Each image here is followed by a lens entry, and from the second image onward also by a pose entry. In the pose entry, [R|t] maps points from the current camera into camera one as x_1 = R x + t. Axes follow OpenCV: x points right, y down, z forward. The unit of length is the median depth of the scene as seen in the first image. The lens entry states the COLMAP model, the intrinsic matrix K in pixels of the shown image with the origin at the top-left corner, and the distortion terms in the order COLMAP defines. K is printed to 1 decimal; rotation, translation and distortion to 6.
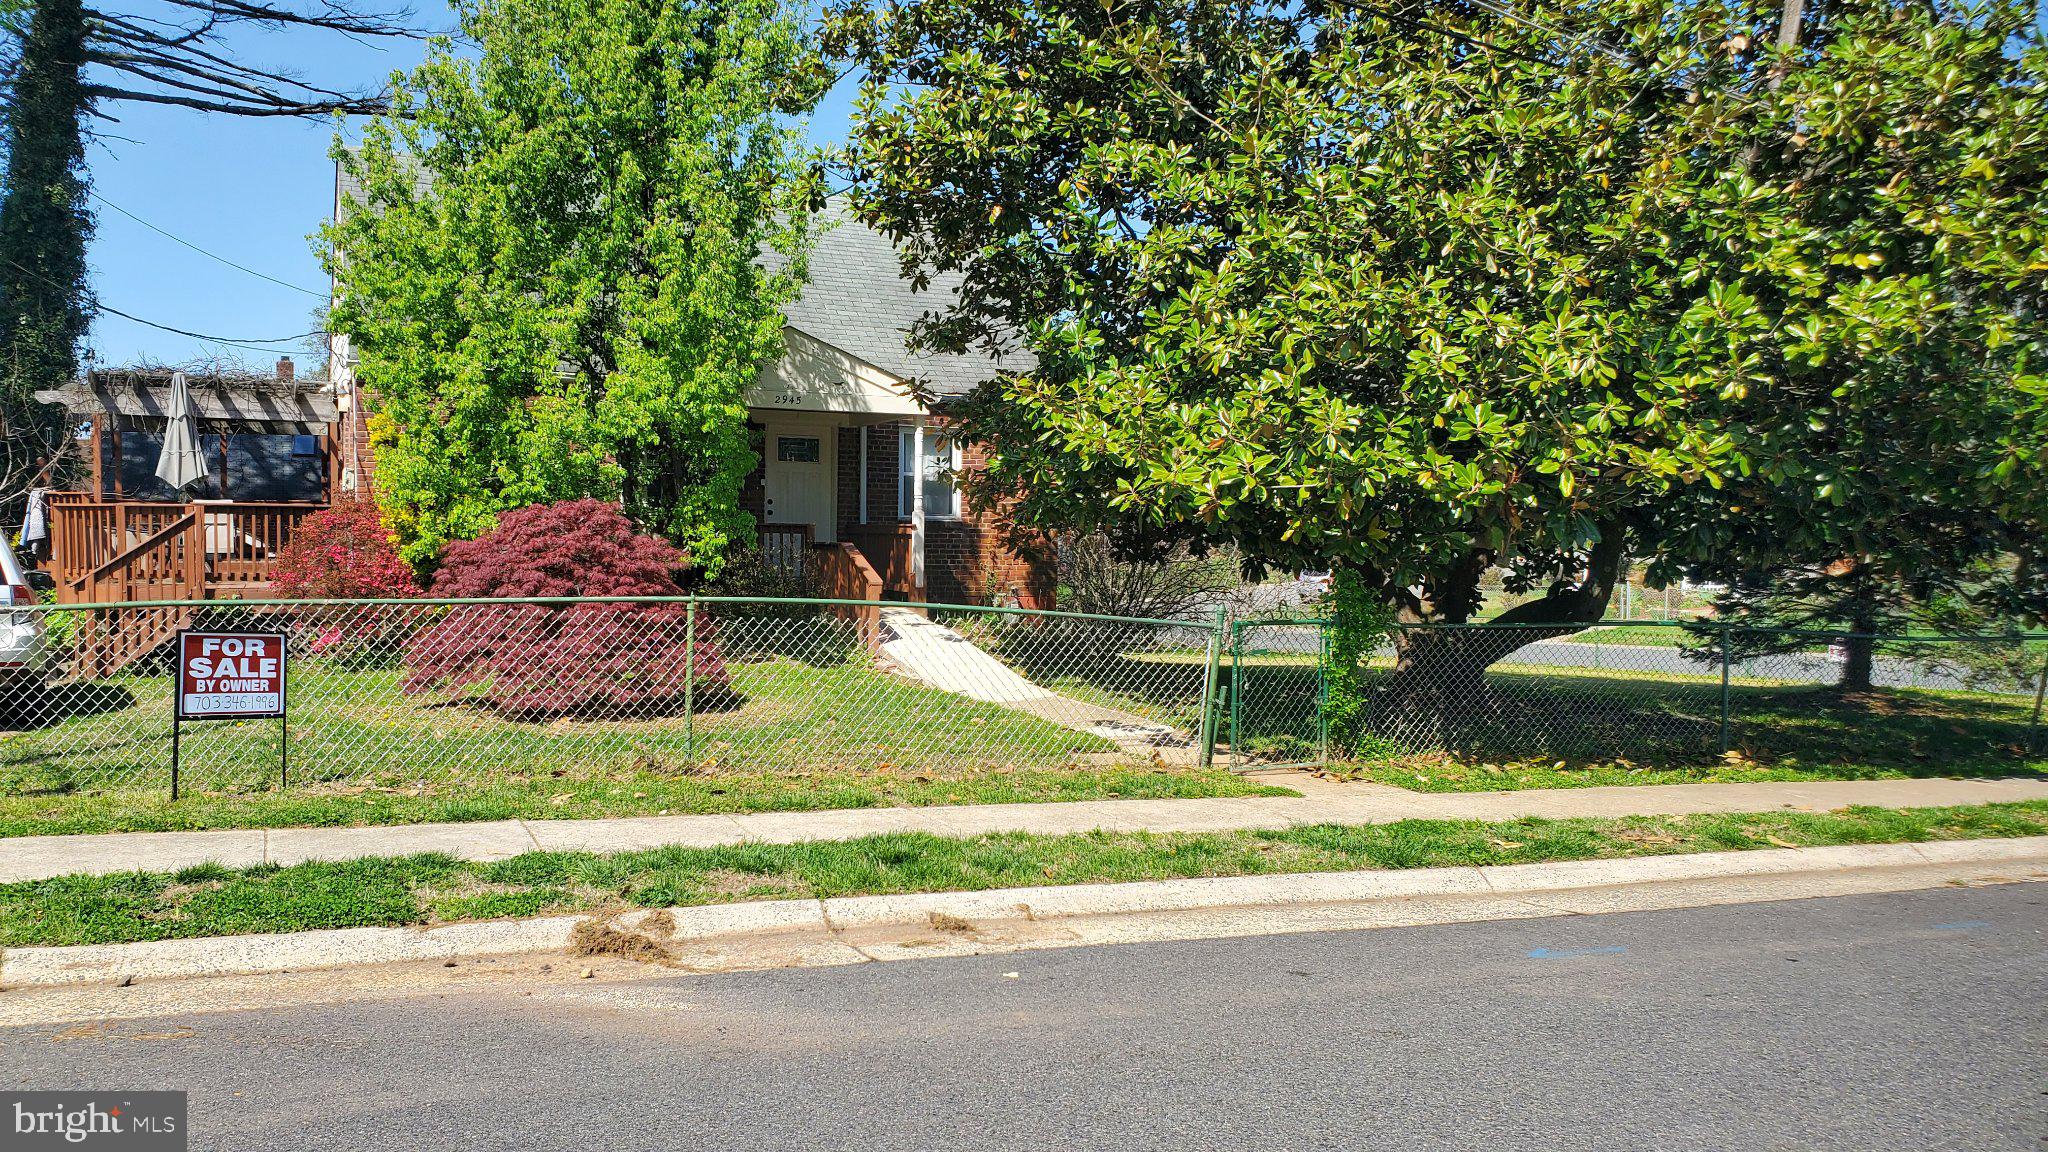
lens RADIAL K [[1684.2, 0, 1025.7], [0, 1684.2, 577.5], [0, 0, 1]] dist [0.001814, -0.001407]
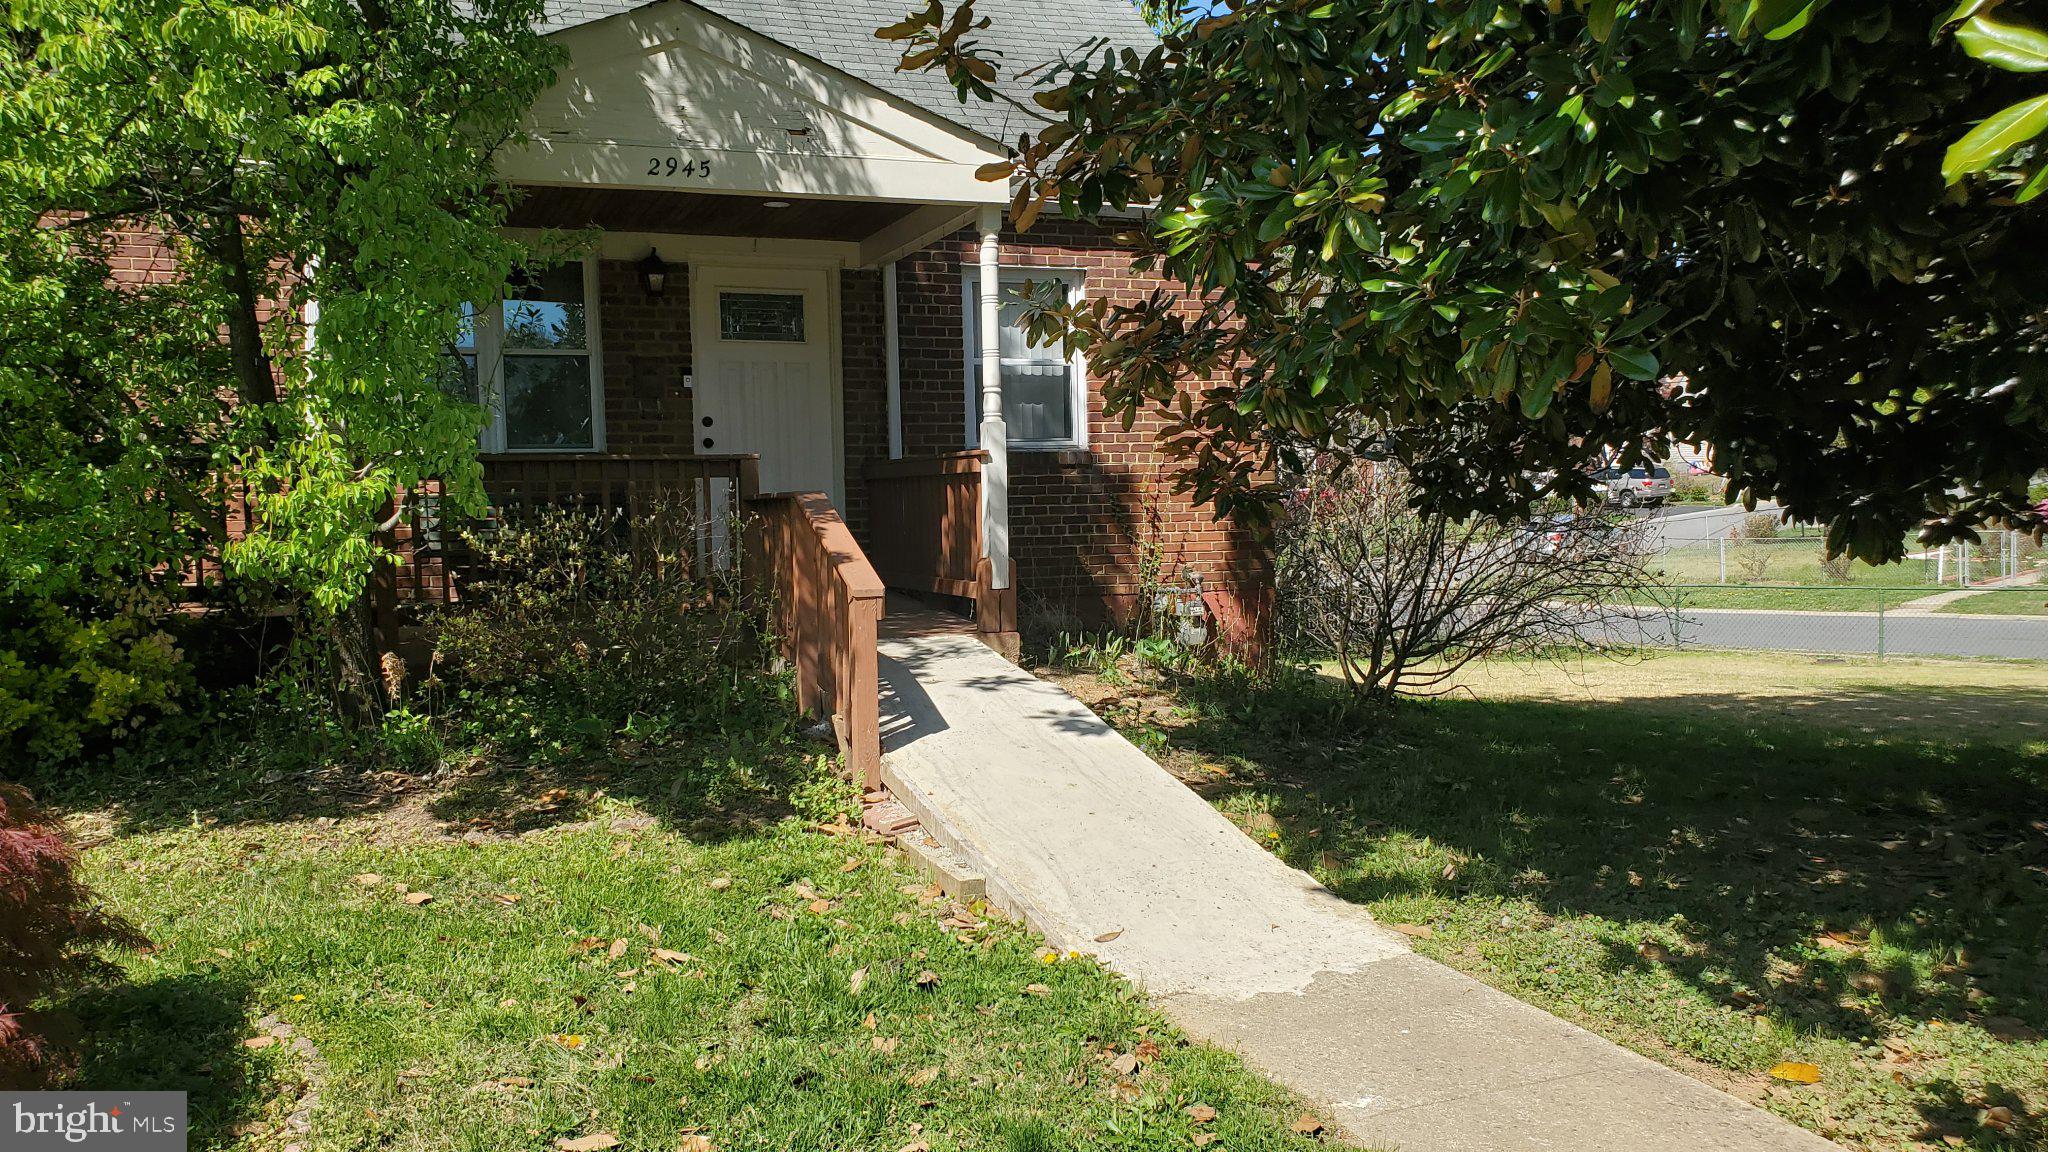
lens RADIAL K [[1684.2, 0, 1024.3], [0, 1684.2, 578.8], [0, 0, 1]] dist [0.001814, -0.001407]
pose [[0.996498, -0.028974, -0.078442, -0.021436], [0.030615, 0.999335, 0.019790, -0.005634], [0.077816, -0.022122, 0.996722, 0.560817]]
